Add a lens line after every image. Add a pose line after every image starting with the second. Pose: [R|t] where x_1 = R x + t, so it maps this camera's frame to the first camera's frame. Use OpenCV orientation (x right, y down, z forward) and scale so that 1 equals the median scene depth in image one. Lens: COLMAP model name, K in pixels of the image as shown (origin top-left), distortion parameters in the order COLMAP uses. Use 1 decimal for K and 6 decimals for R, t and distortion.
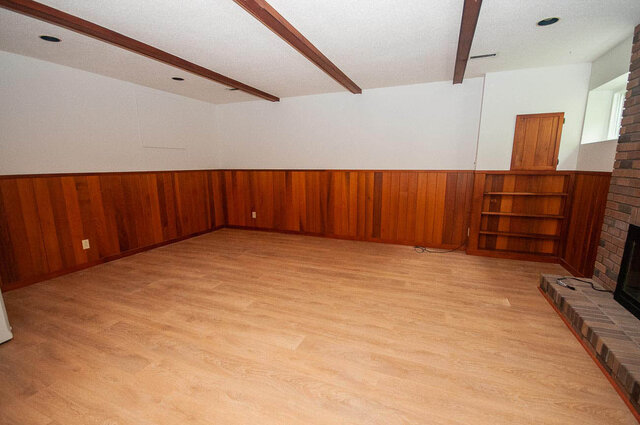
lens RADIAL K [[285.6, 0, 322.1], [0, 285.6, 214.6], [0, 0, 1]] dist [-0.002392, -0.007213]
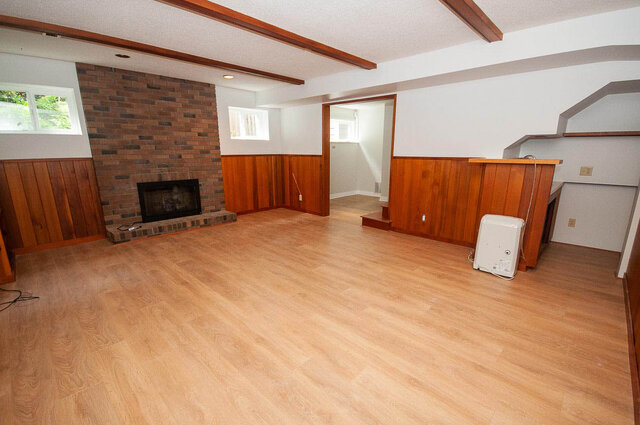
lens RADIAL K [[285.6, 0, 319.9], [0, 285.6, 216.1], [0, 0, 1]] dist [-0.002392, -0.007213]
pose [[-0.924266, -0.081116, 0.373030, -0.605156], [0.071184, 0.923404, 0.377171, -0.301551], [-0.375052, 0.375161, -0.847697, 1.695745]]
